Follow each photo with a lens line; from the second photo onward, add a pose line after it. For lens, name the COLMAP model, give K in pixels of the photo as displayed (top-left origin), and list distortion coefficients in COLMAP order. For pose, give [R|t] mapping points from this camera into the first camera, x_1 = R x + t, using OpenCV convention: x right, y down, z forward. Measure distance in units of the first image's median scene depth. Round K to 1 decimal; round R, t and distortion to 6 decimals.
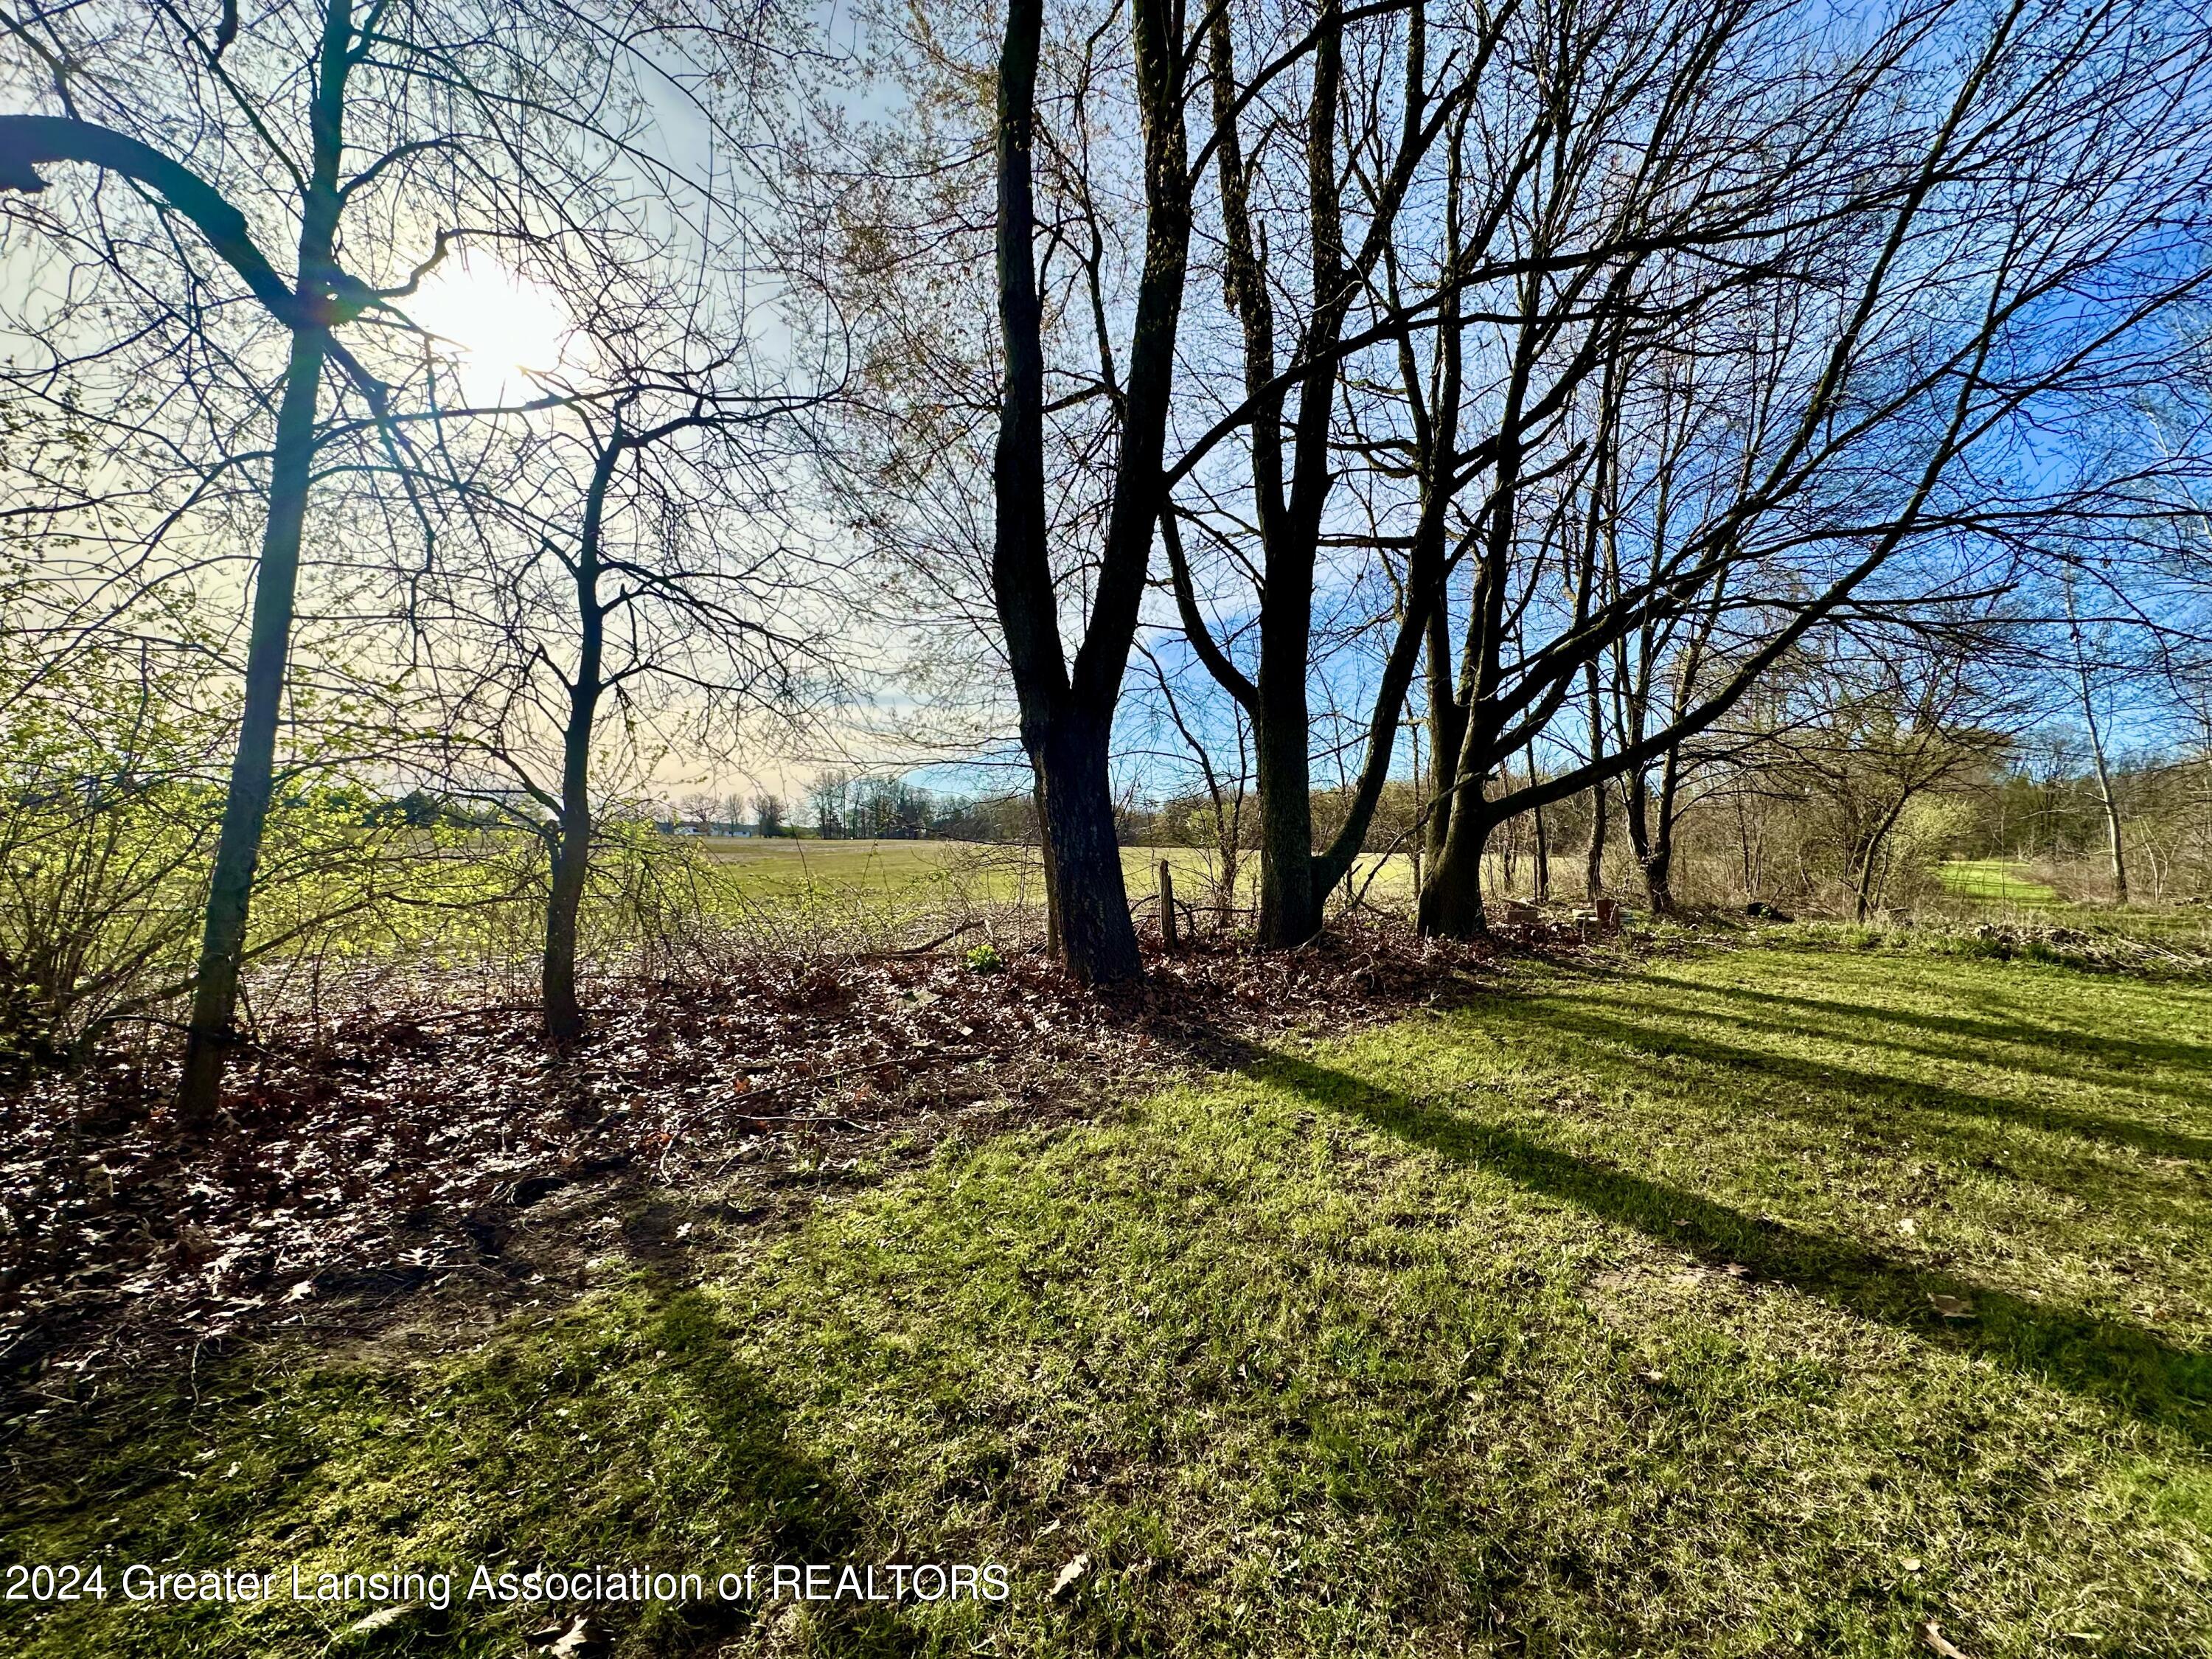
lens RADIAL K [[893.7, 0, 1106.0], [0, 893.7, 829.5], [0, 0, 1]] dist [0.001263, 0.000107]
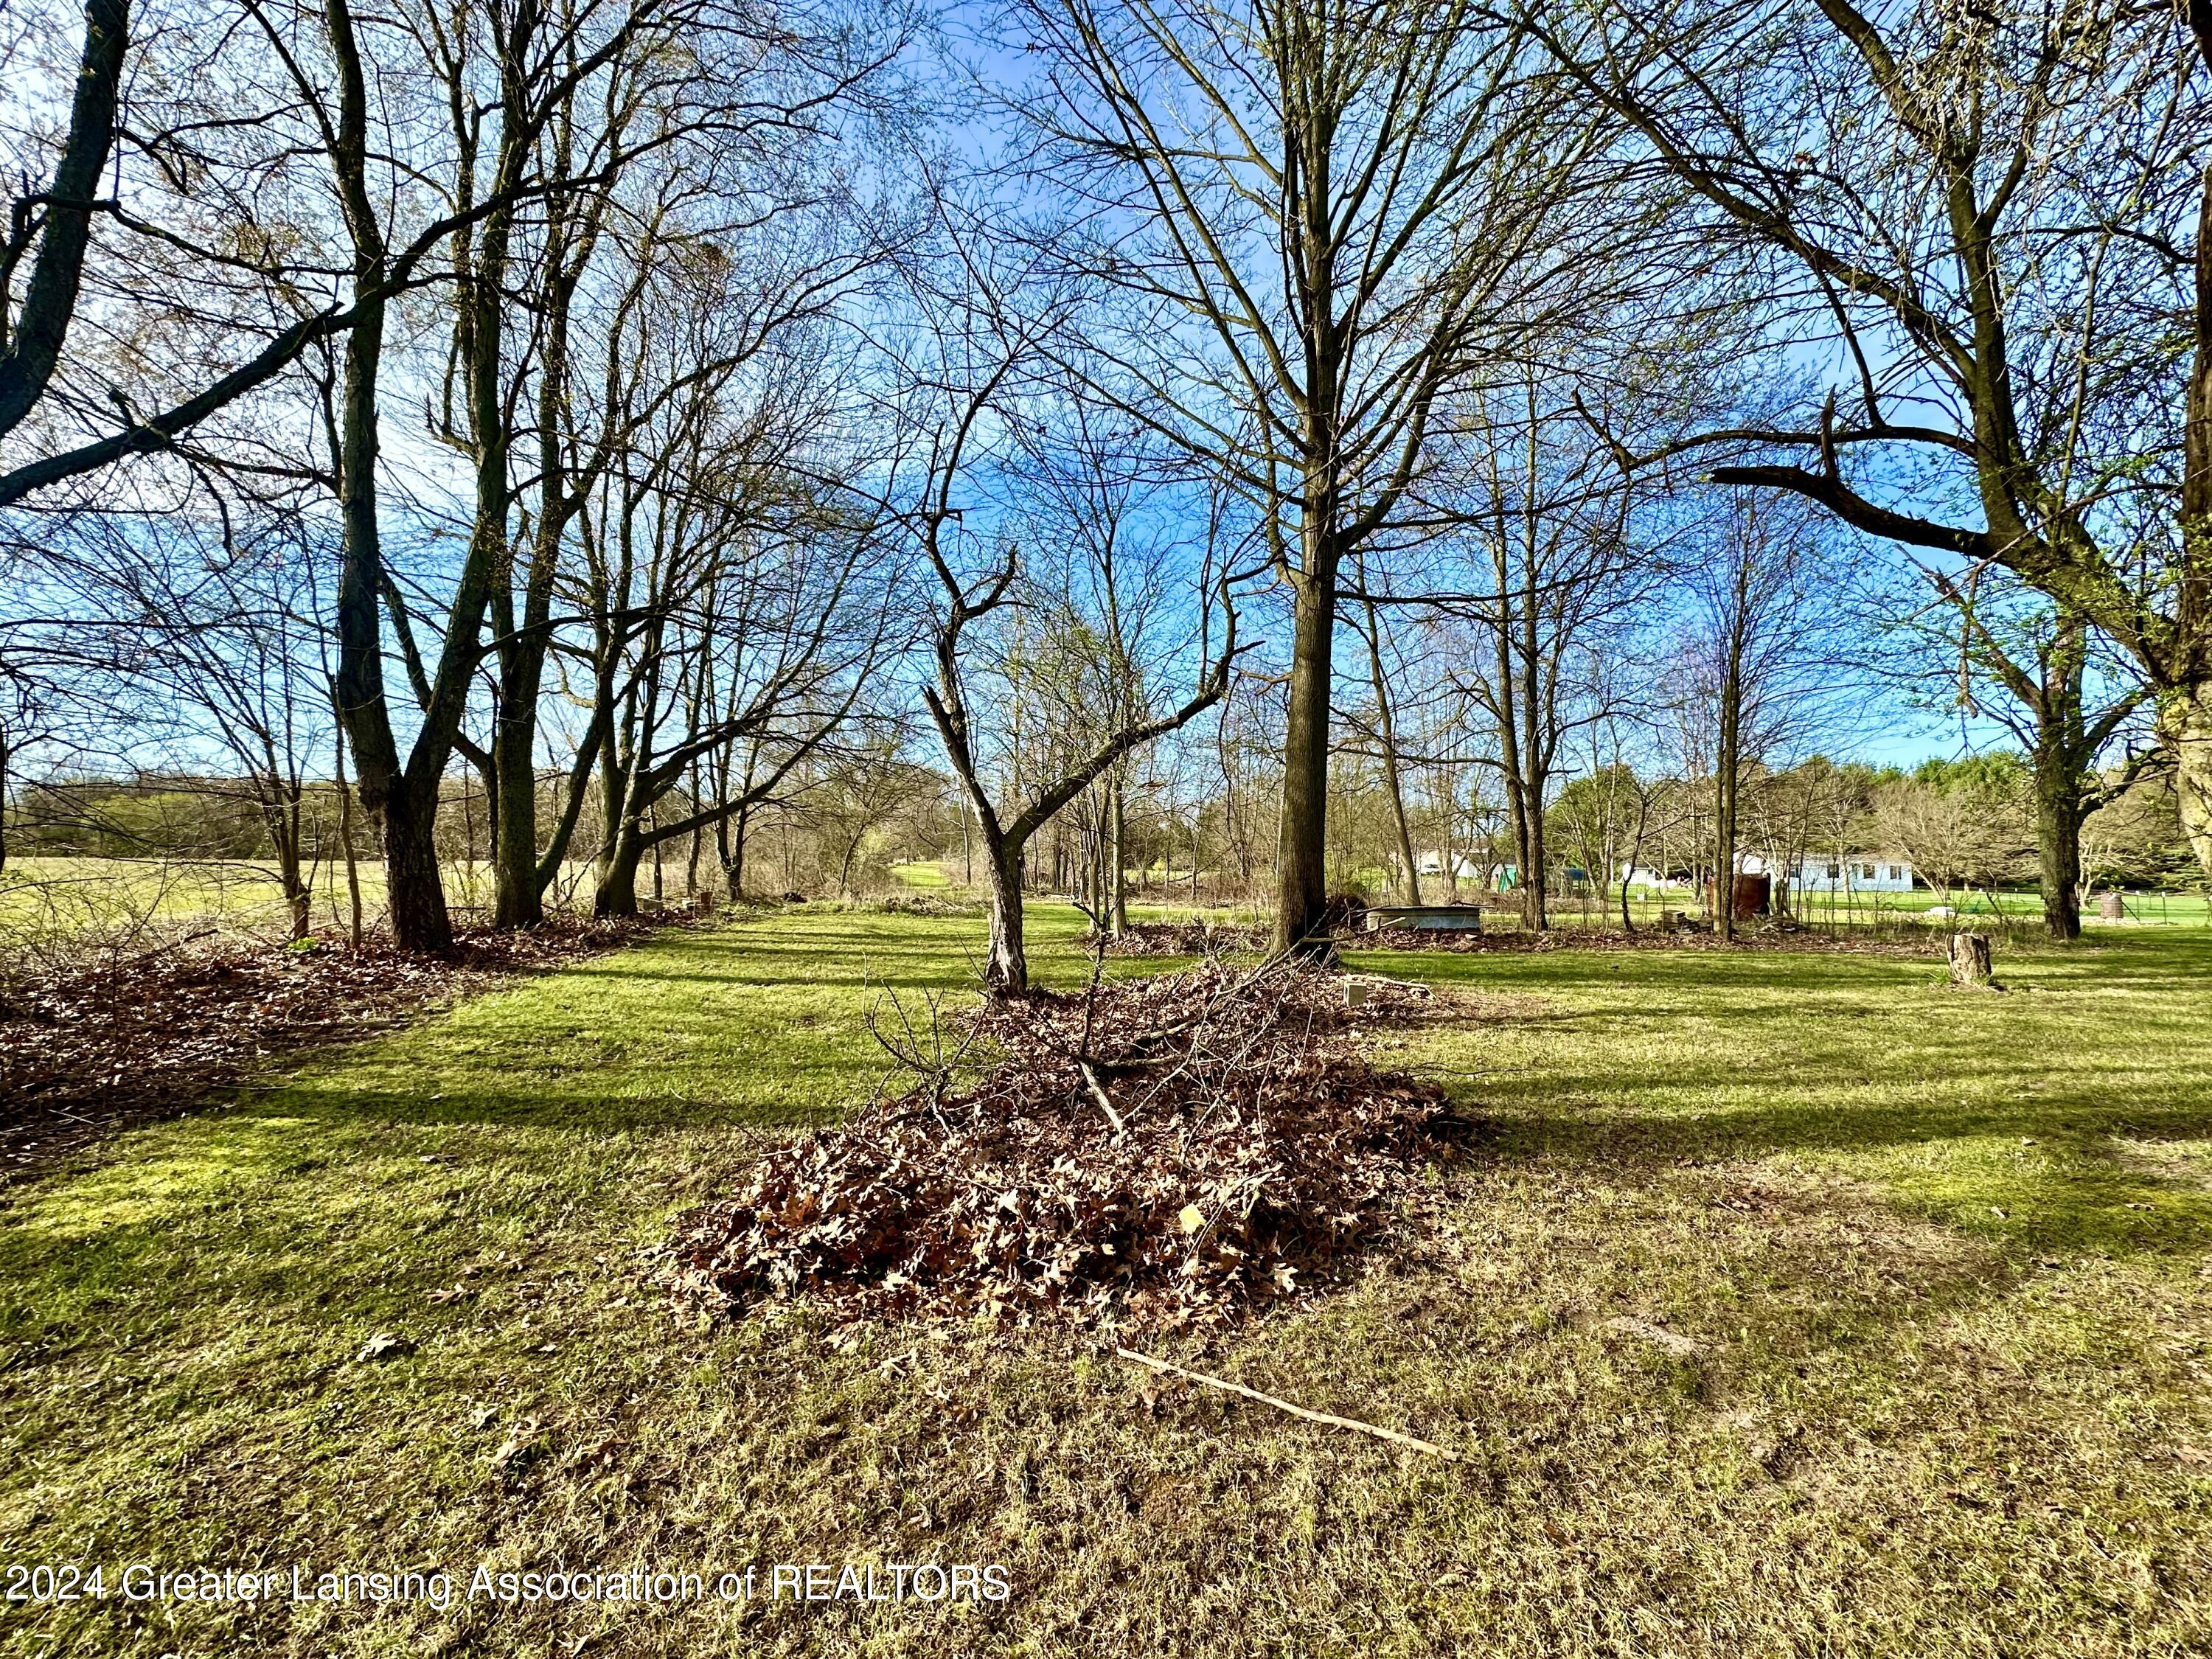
lens RADIAL K [[893.7, 0, 1106.0], [0, 893.7, 829.5], [0, 0, 1]] dist [0.001263, 0.000107]
pose [[0.574845, 0.018797, 0.818046, -0.352860], [-0.011402, 0.999823, -0.014962, -0.016910], [-0.818183, -0.000727, 0.574958, -0.528162]]
